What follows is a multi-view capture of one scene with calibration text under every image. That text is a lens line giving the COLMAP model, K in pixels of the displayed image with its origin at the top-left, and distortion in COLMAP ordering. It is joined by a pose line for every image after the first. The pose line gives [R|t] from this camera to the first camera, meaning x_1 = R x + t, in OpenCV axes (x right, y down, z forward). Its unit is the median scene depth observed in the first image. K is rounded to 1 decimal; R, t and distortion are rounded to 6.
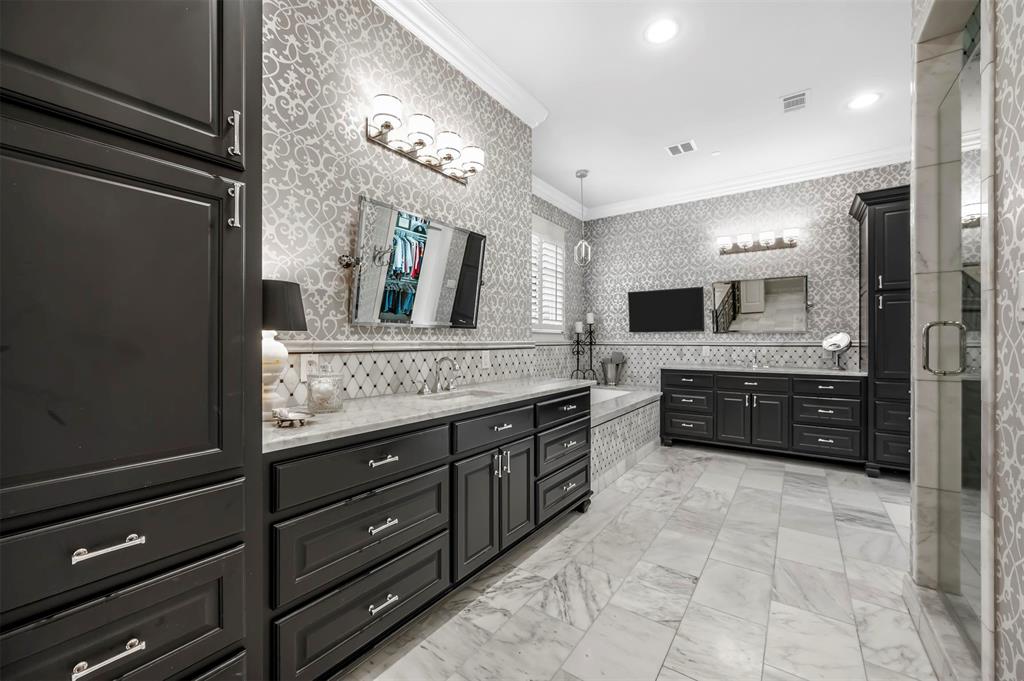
lens RADIAL K [[403.6, 0, 515.0], [0, 403.6, 340.1], [0, 0, 1]] dist [-0.000611, -0.000686]
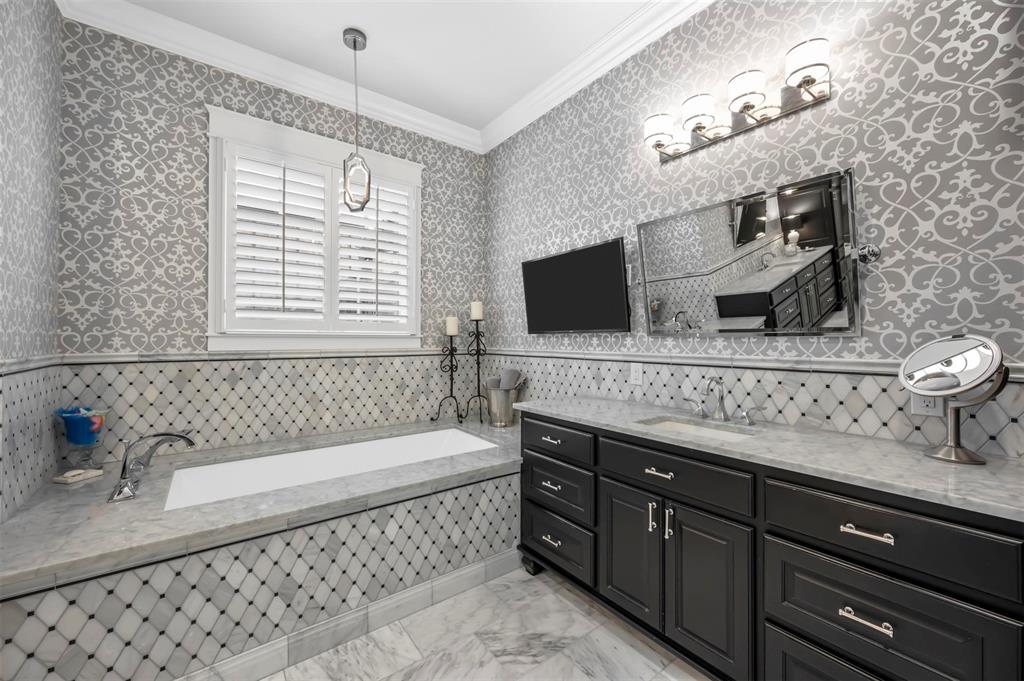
lens RADIAL K [[403.6, 0, 510.8], [0, 403.6, 337.8], [0, 0, 1]] dist [-0.000611, -0.000686]
pose [[0.954081, -0.000373, -0.299547, 0.477830], [-0.001245, 0.999986, -0.005210, -0.012372], [0.299545, 0.005344, 0.954067, 0.510414]]
